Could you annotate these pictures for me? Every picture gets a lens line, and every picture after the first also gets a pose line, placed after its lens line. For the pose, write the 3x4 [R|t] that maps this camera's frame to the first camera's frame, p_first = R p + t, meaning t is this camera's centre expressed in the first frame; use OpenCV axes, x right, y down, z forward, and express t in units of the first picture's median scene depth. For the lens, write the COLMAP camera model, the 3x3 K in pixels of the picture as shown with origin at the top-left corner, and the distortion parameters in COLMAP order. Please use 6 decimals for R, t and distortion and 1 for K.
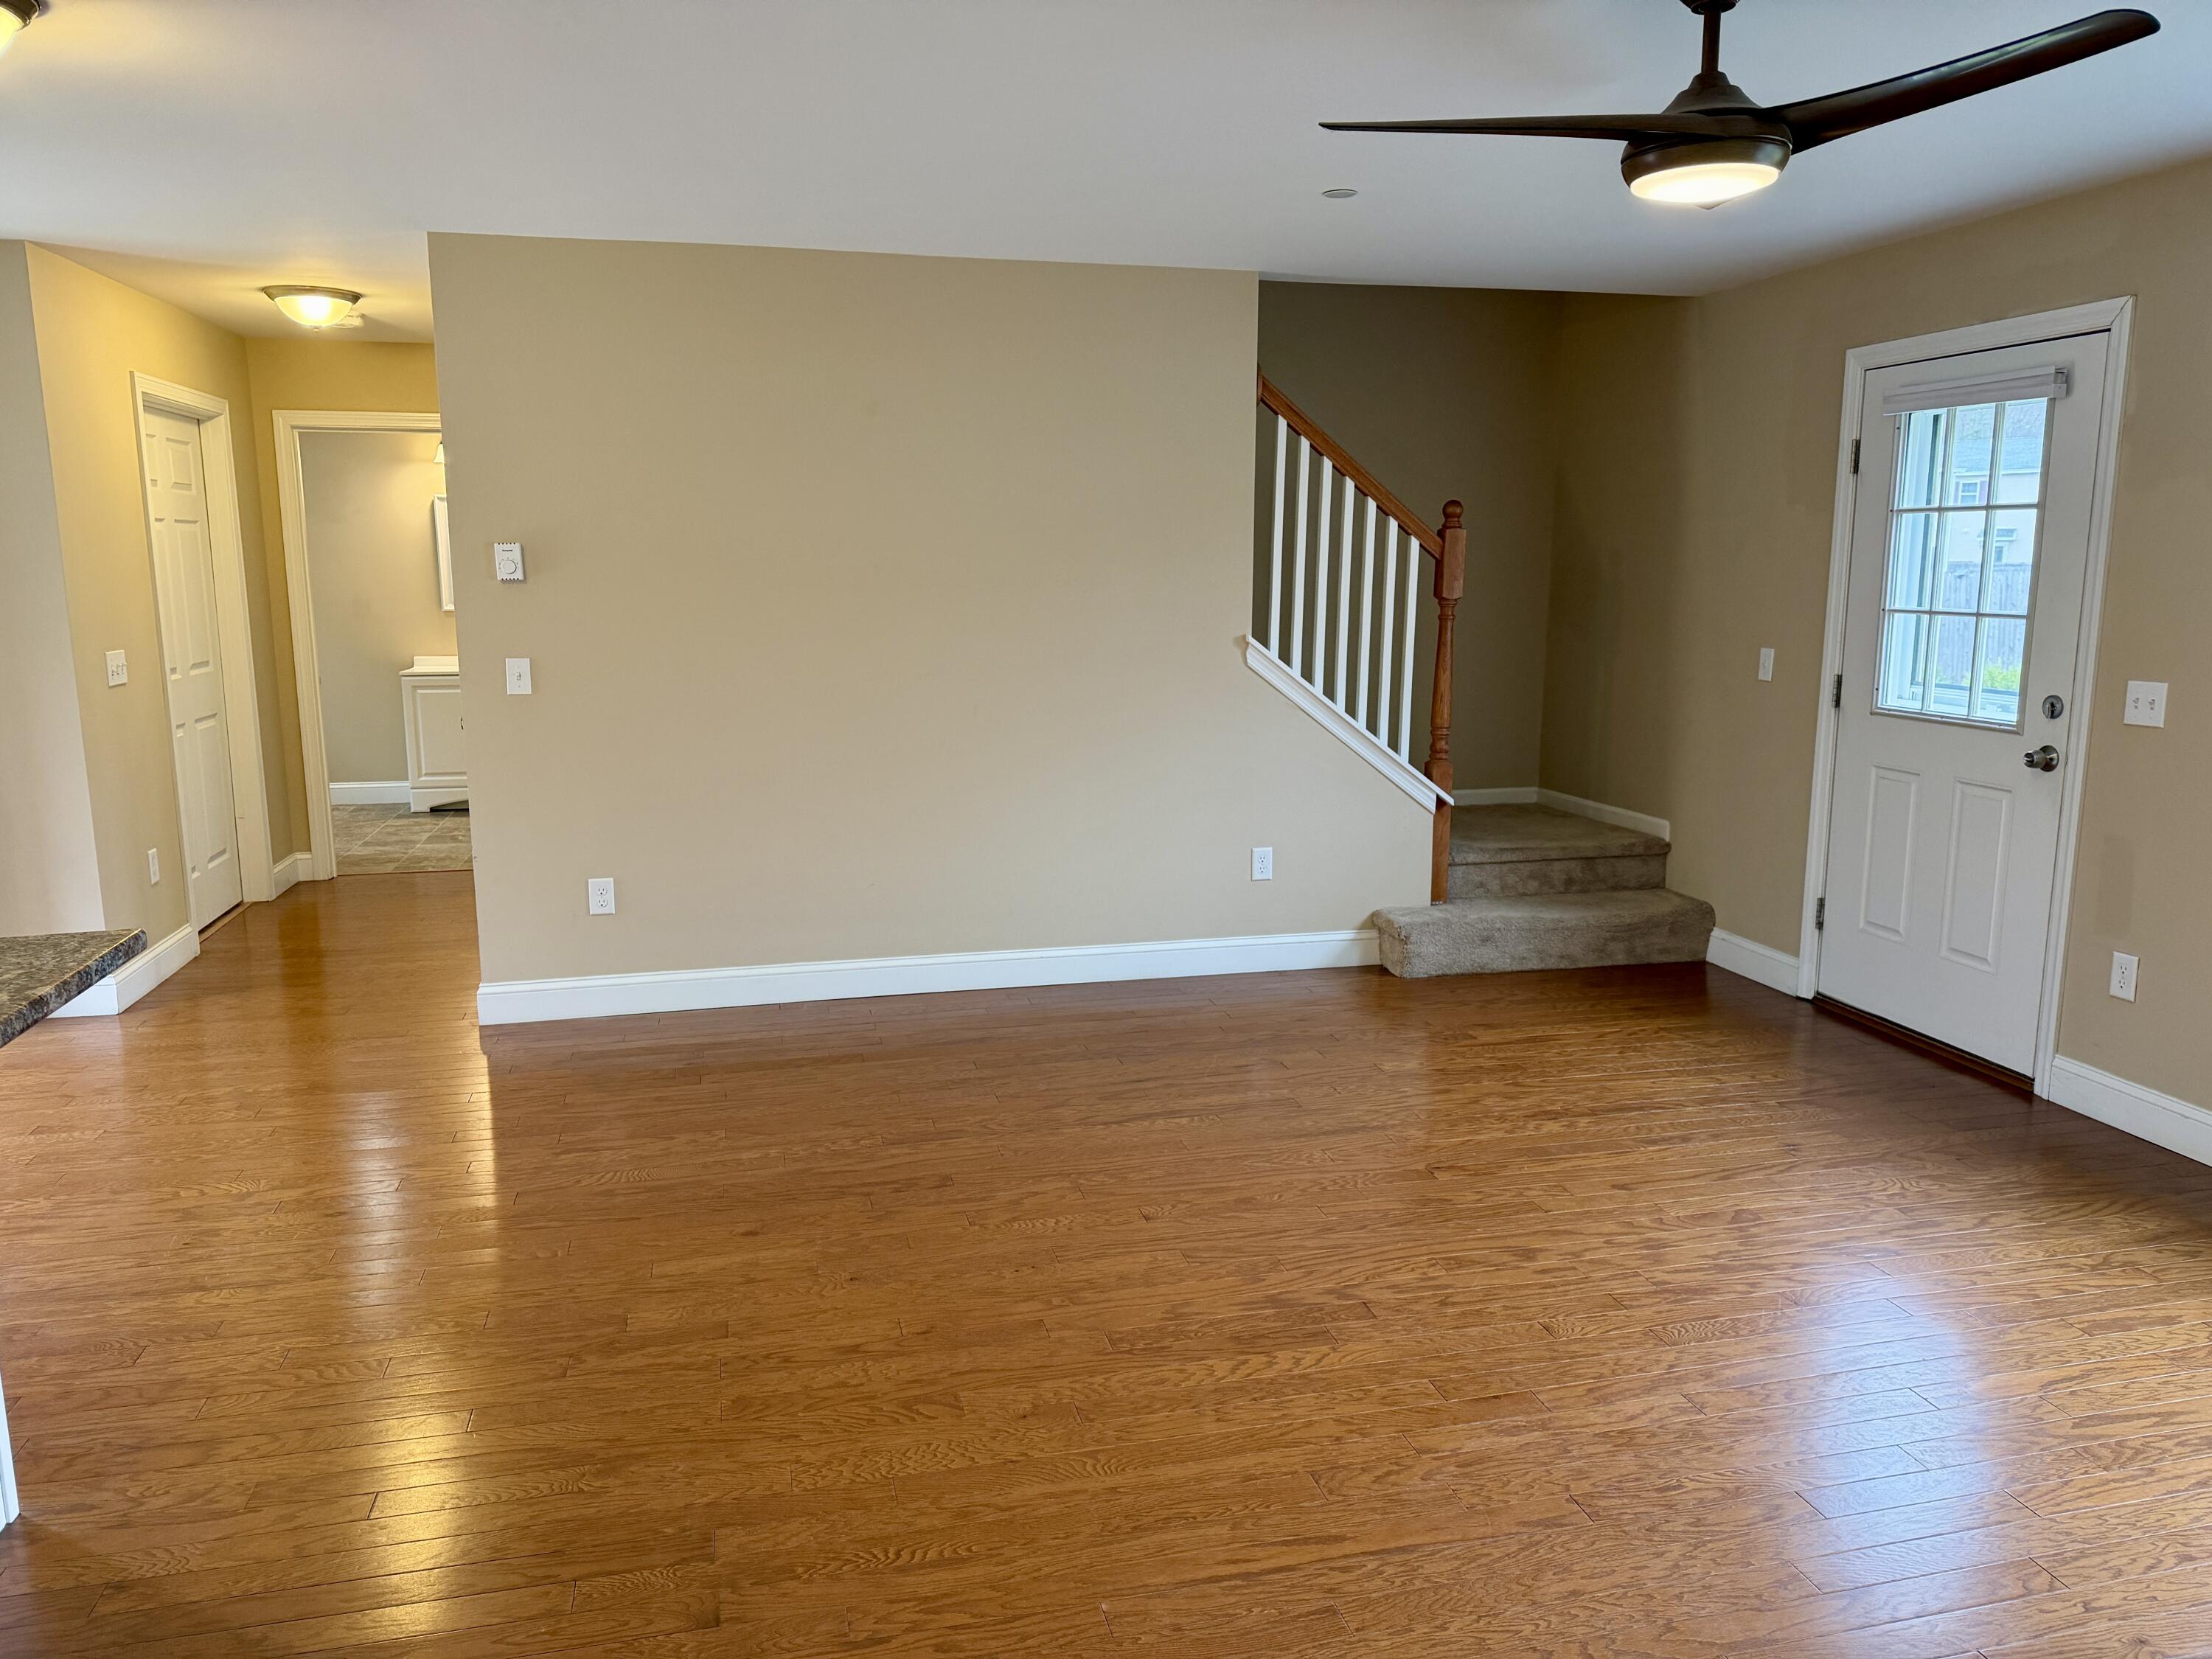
lens RADIAL K [[1546.2, 0, 1097.9], [0, 1546.2, 818.6], [0, 0, 1]] dist [0.080266, -0.094981]
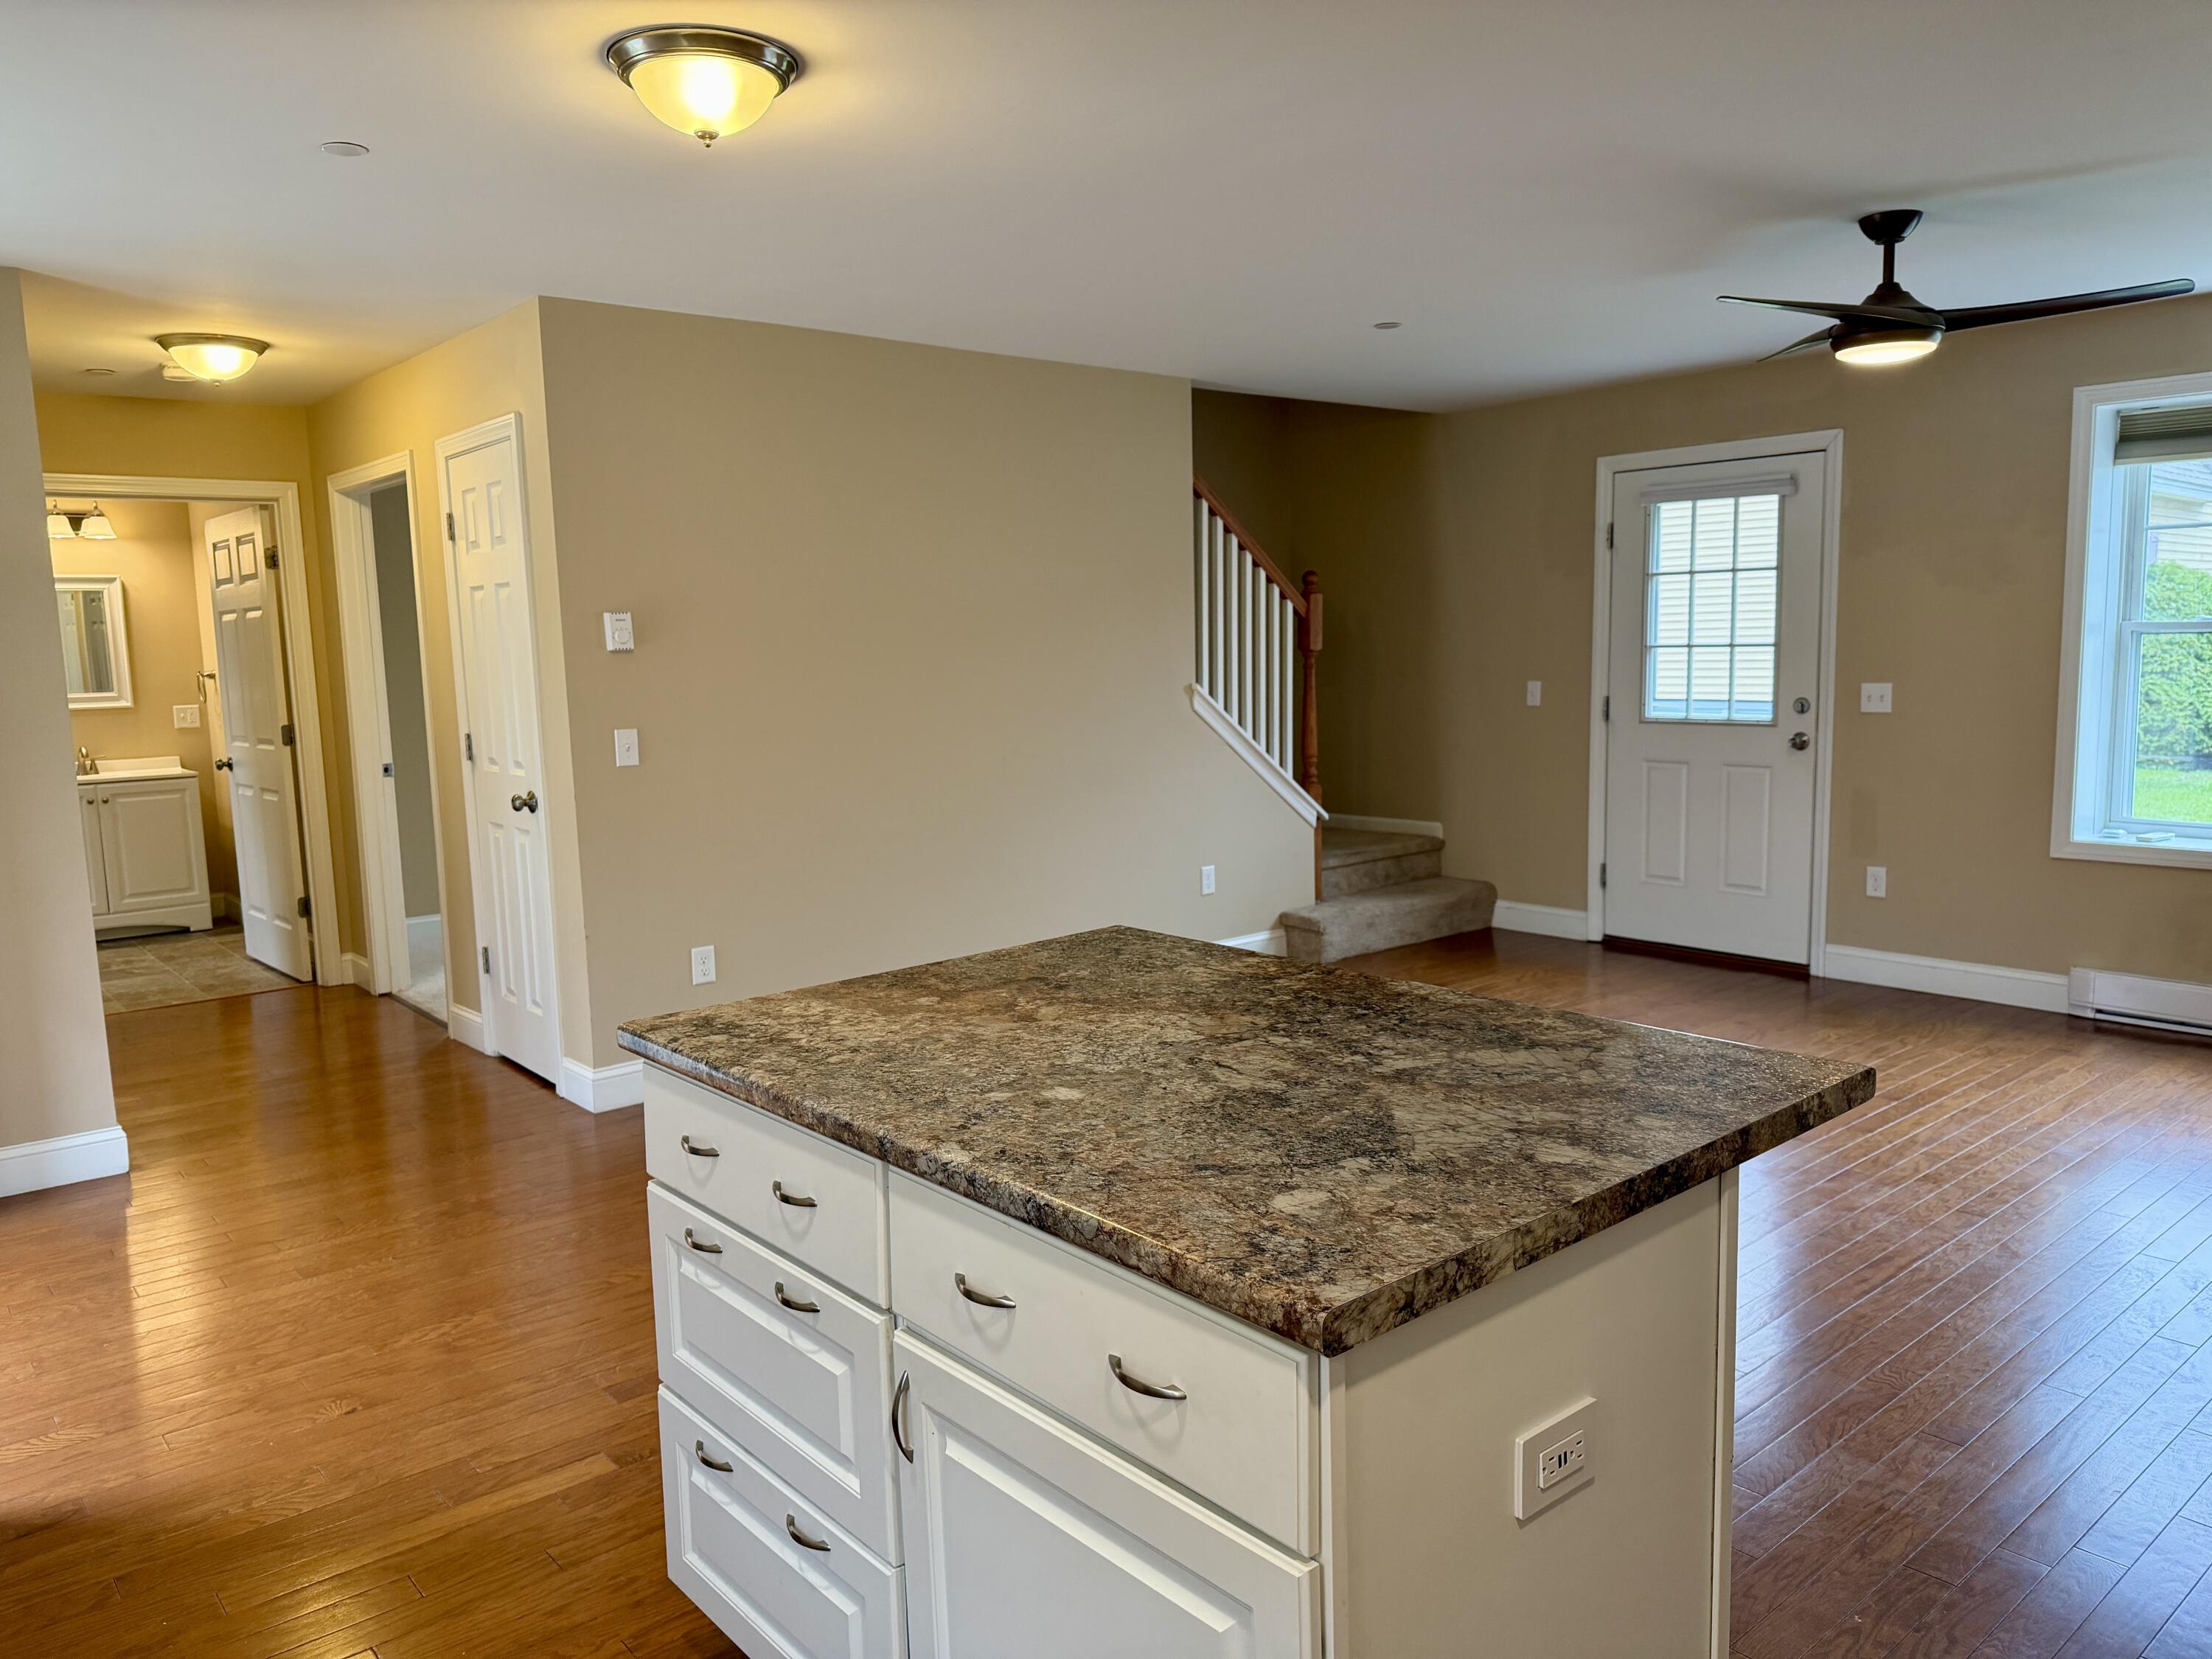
lens RADIAL K [[1546.2, 0, 1115.2], [0, 1546.2, 834.1], [0, 0, 1]] dist [0.080266, -0.094981]
pose [[0.892907, -0.078554, 0.443336, -0.531767], [0.097159, 0.995080, -0.019367, 0.011721], [-0.439634, 0.060367, 0.896146, -0.010507]]
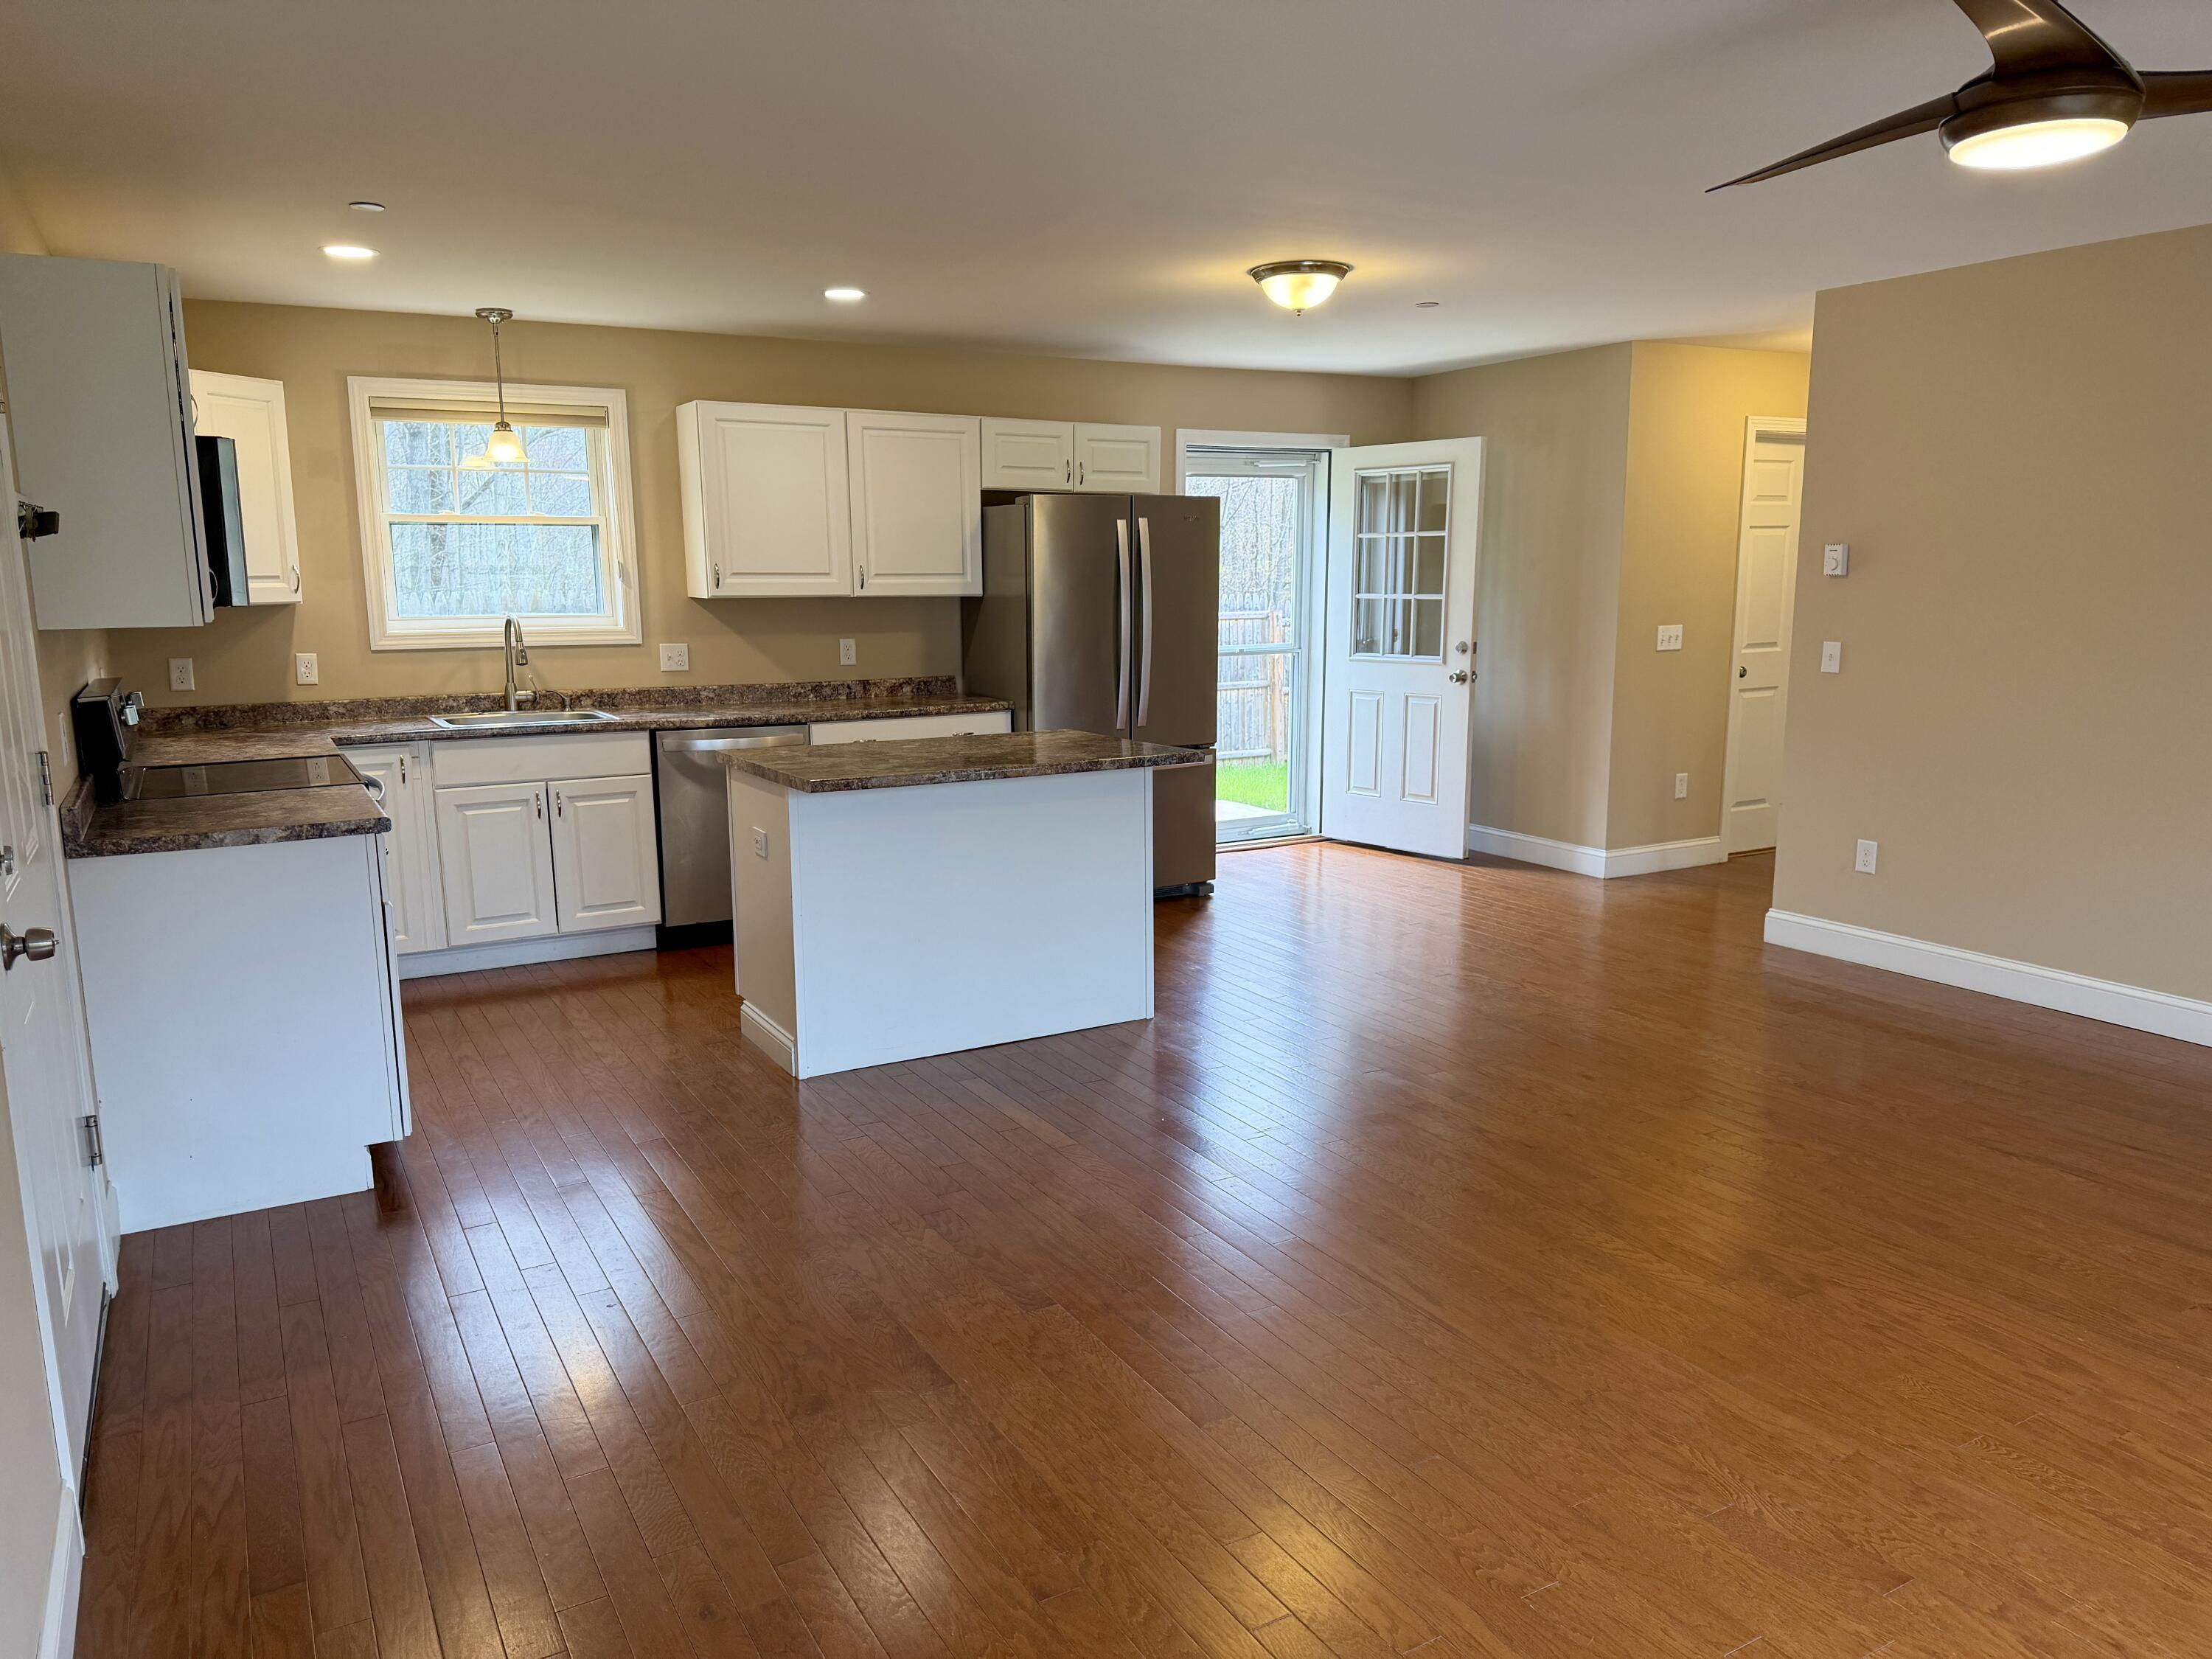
lens RADIAL K [[1546.2, 0, 1112.1], [0, 1546.2, 831.9], [0, 0, 1]] dist [0.080266, -0.094981]
pose [[0.296383, 0.168763, -0.940040, 0.597908], [-0.153900, 0.979841, 0.127386, -0.029059], [0.942588, 0.106917, 0.316381, 0.128674]]
